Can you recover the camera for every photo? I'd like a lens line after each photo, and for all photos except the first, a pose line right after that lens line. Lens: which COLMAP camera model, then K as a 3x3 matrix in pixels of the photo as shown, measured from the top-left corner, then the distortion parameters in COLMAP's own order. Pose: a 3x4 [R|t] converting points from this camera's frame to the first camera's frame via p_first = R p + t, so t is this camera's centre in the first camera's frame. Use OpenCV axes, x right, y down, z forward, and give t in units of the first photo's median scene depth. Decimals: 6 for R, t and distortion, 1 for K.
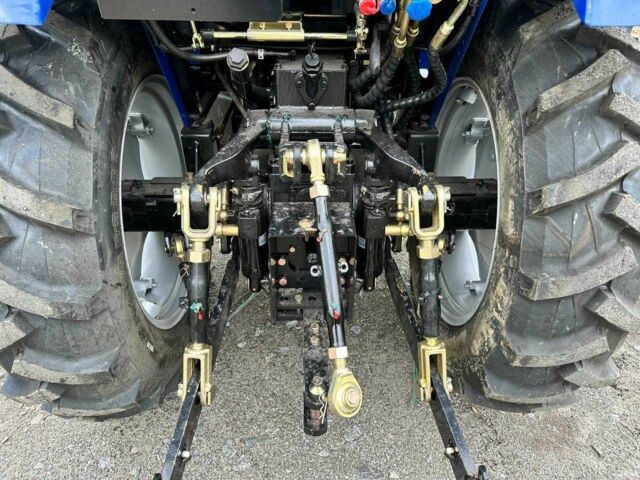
lens RADIAL K [[447.9, 0, 323.4], [0, 447.9, 240.7], [0, 0, 1]] dist [0.071395, -0.108143]
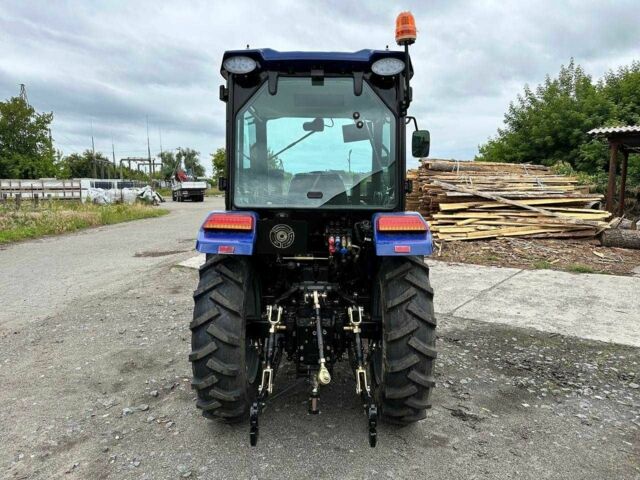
lens RADIAL K [[447.9, 0, 323.4], [0, 447.9, 240.7], [0, 0, 1]] dist [0.071395, -0.108143]
pose [[0.999280, 0.000892, -0.037943, 0.129914], [-0.018243, 0.887946, -0.459586, 0.767154], [0.033281, 0.459947, 0.887323, -1.605477]]
